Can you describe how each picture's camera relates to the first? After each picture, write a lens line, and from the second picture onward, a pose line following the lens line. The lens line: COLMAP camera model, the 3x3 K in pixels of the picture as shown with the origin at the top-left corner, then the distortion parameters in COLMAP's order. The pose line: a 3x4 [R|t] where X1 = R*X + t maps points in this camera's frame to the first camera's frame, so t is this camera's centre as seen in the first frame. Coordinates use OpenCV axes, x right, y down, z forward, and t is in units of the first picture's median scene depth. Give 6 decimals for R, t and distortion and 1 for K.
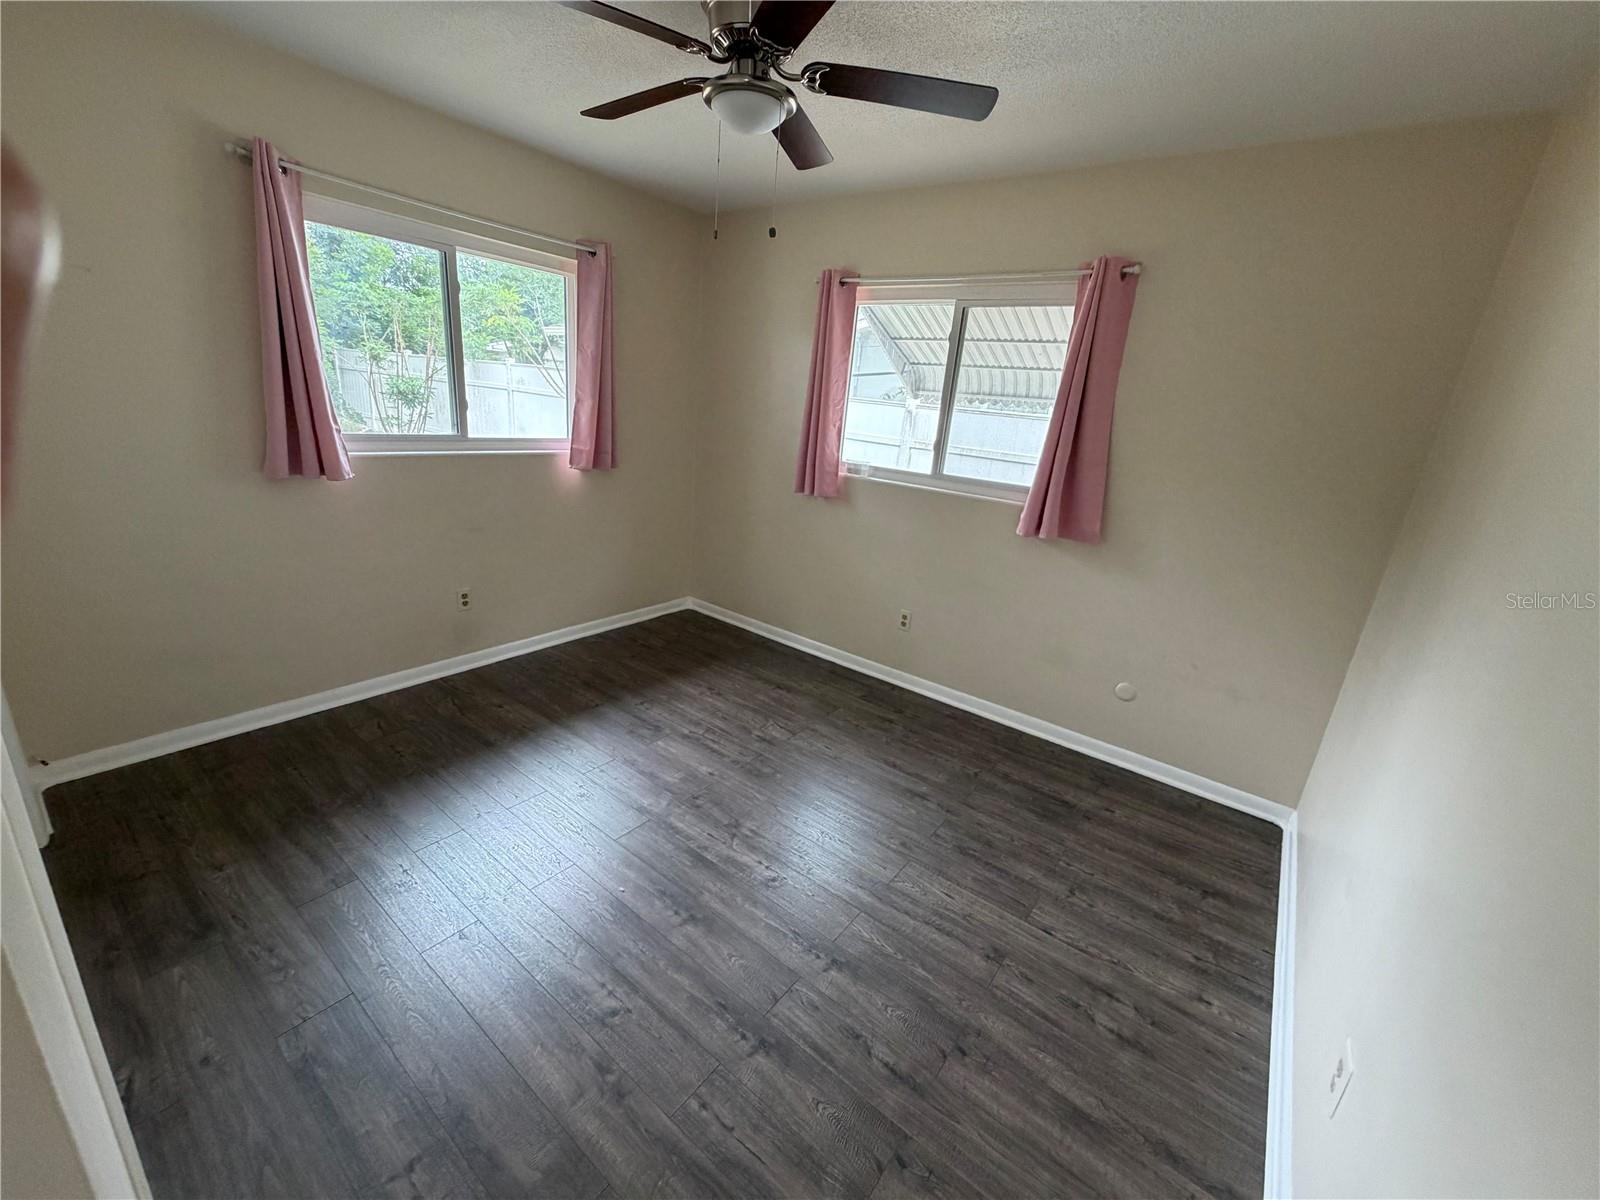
lens RADIAL K [[639.6, 0, 793.7], [0, 639.6, 599.1], [0, 0, 1]] dist [0.000625, -0.000119]
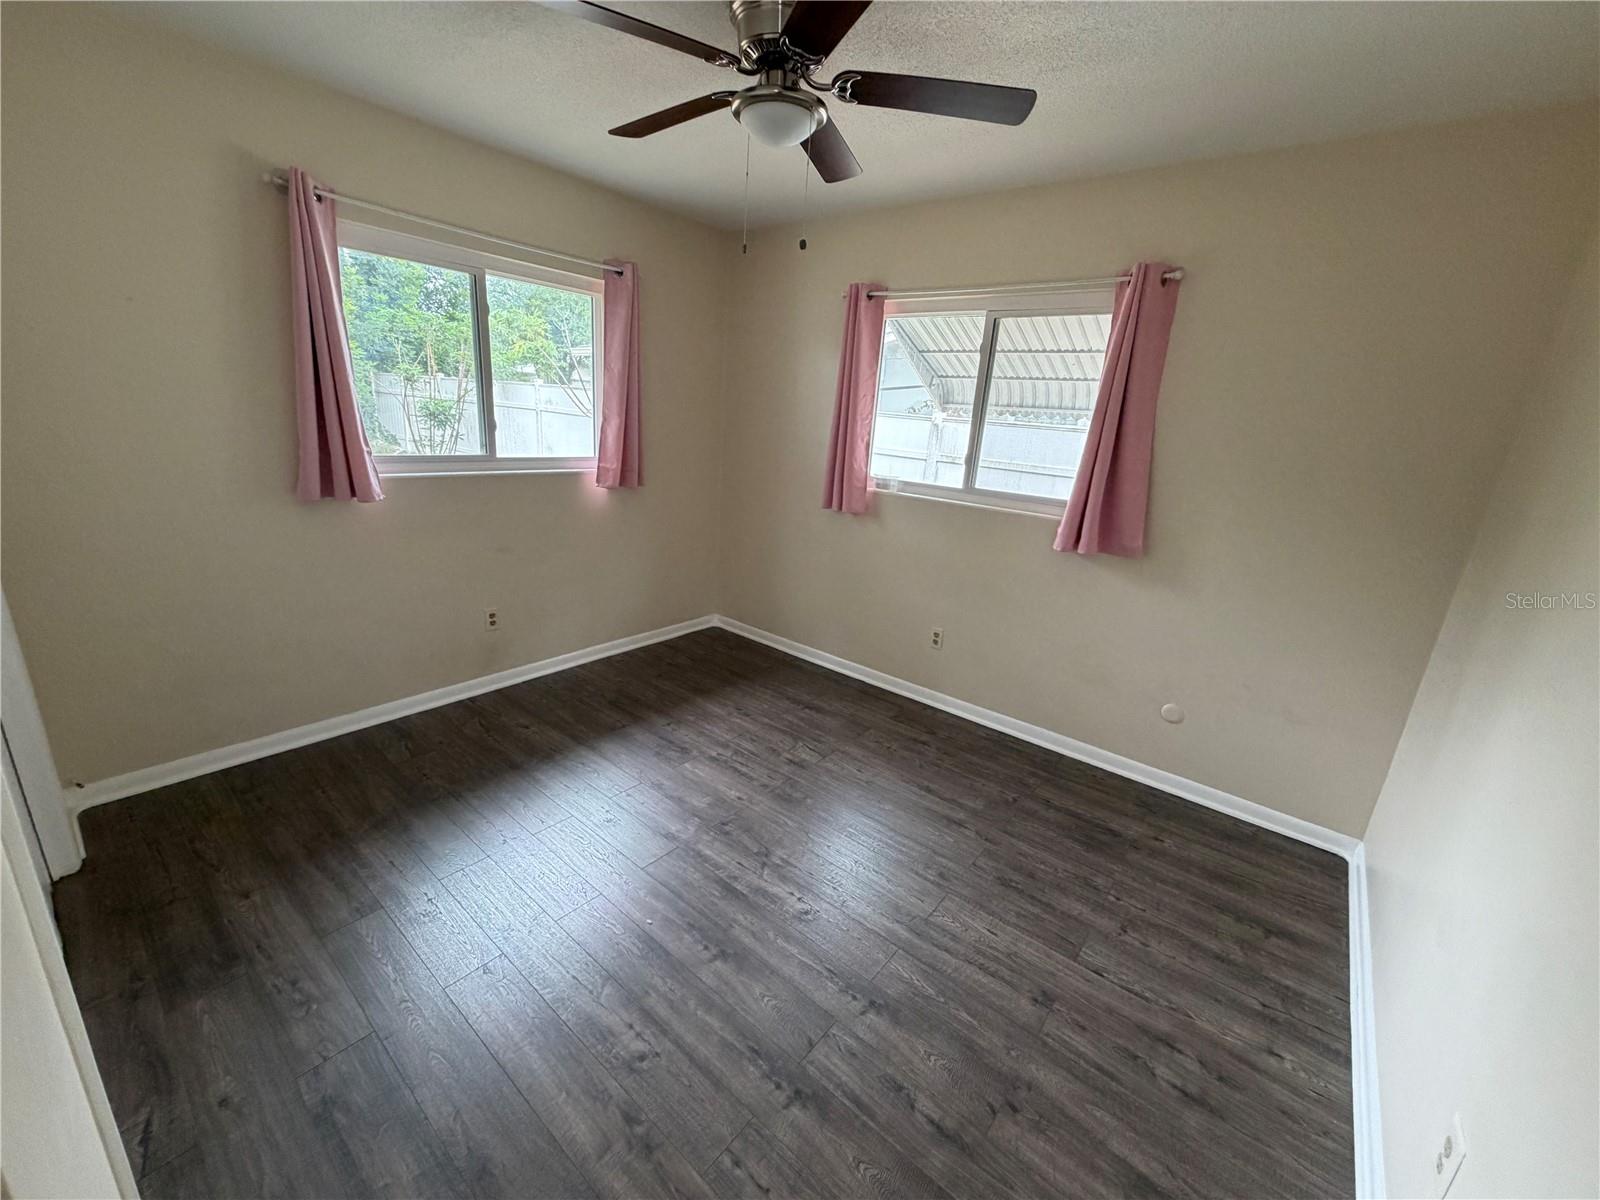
lens RADIAL K [[639.6, 0, 793.7], [0, 639.6, 599.1], [0, 0, 1]] dist [0.000625, -0.000119]
pose [[0.999312, -0.005723, -0.036645, -0.012312], [0.004899, 0.999734, -0.022543, -0.009021], [0.036764, 0.022348, 0.999074, 0.031122]]
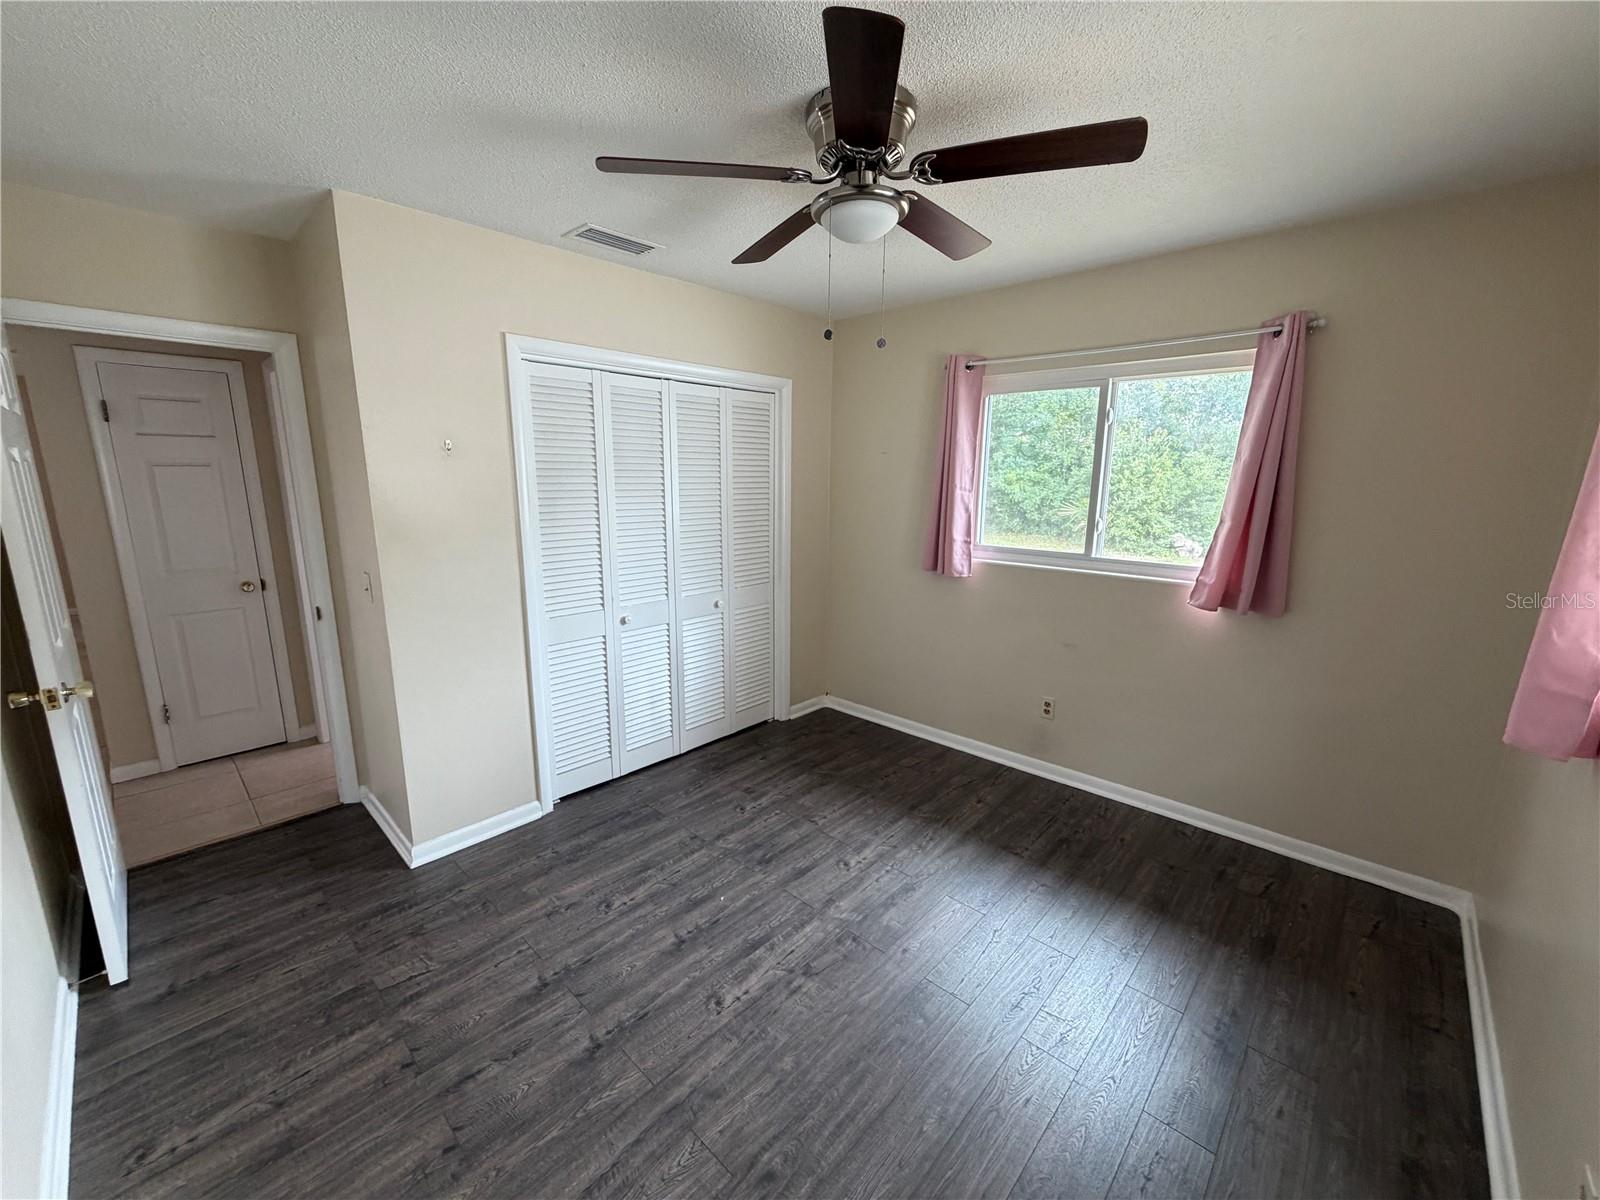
lens RADIAL K [[635.8, 0, 800.4], [0, 635.8, 604.2], [0, 0, 1]] dist [0.000610, -0.004440]
pose [[-0.096969, 0.114011, -0.988736, 0.780652], [-0.315761, 0.938573, 0.139194, -0.261679], [0.943871, 0.325701, -0.055012, 0.949492]]
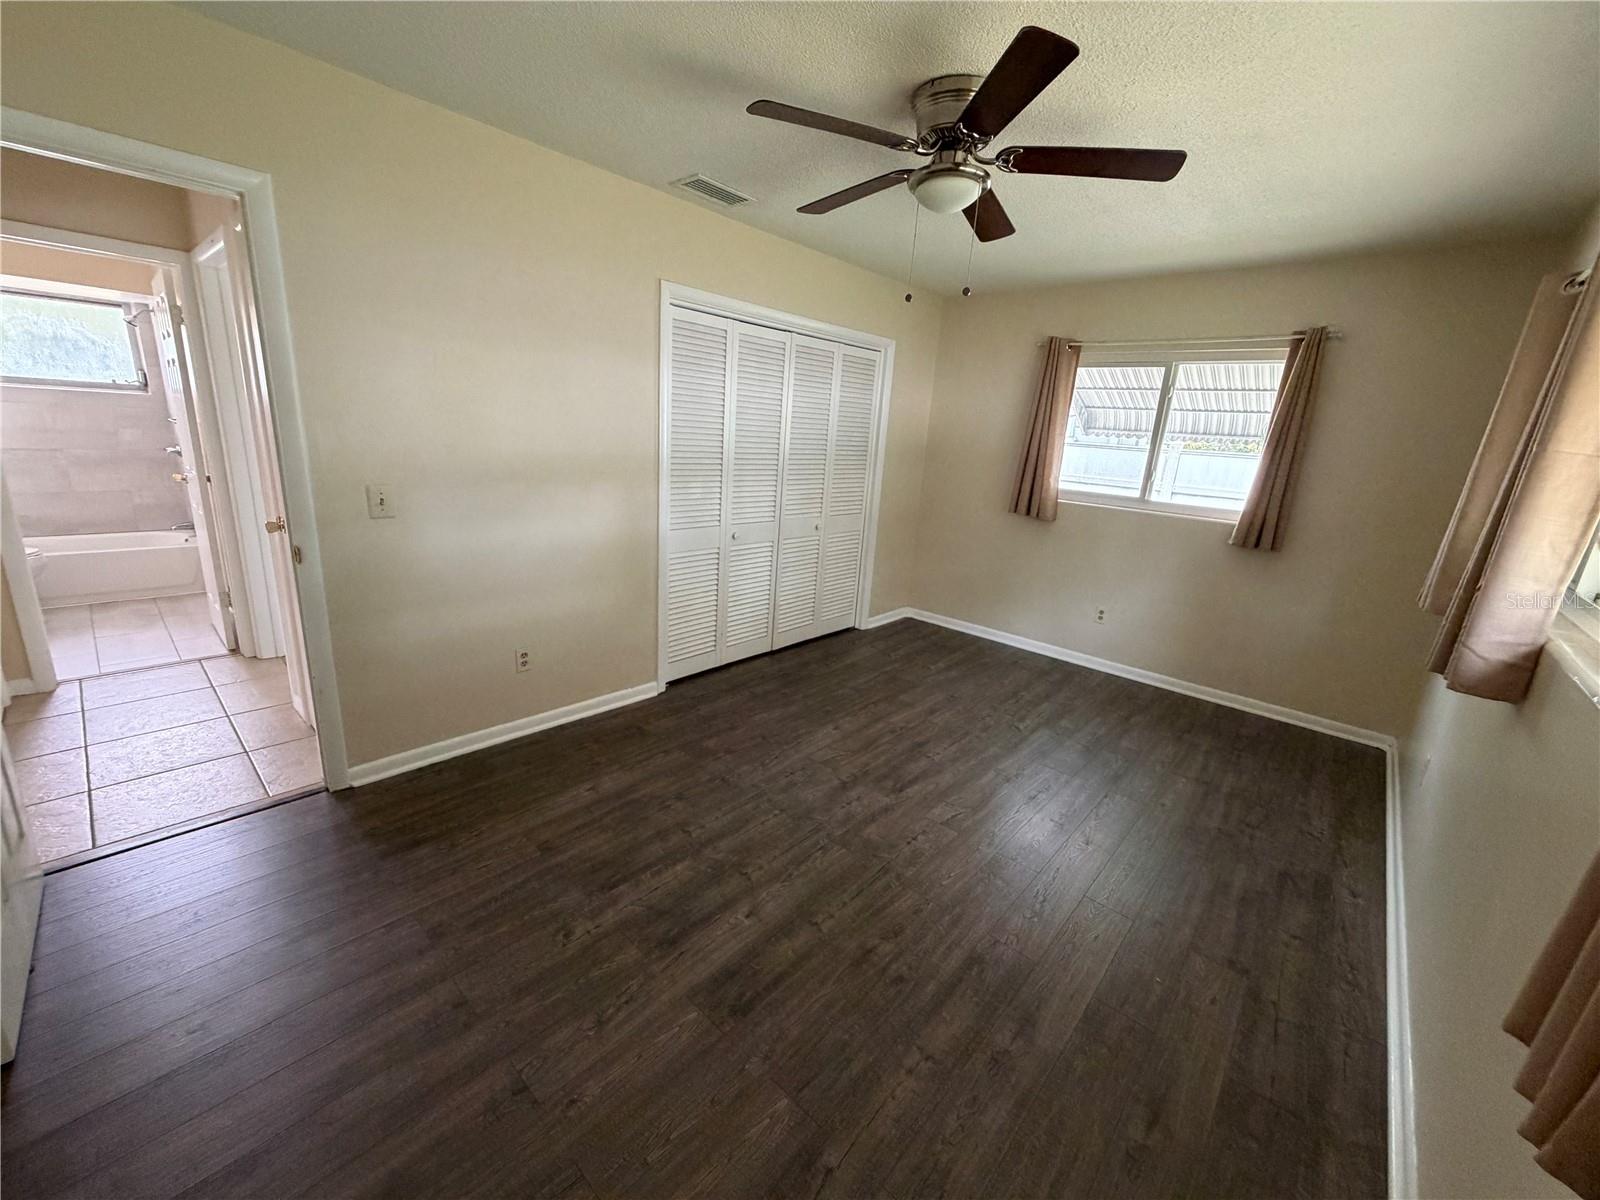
lens RADIAL K [[639.6, 0, 793.7], [0, 639.6, 599.1], [0, 0, 1]] dist [0.000625, -0.000119]
pose [[-0.077990, 0.185400, -0.979563, 1.259262], [-0.377516, 0.903895, 0.201135, -0.104577], [0.922713, 0.385488, -0.000503, 0.609849]]
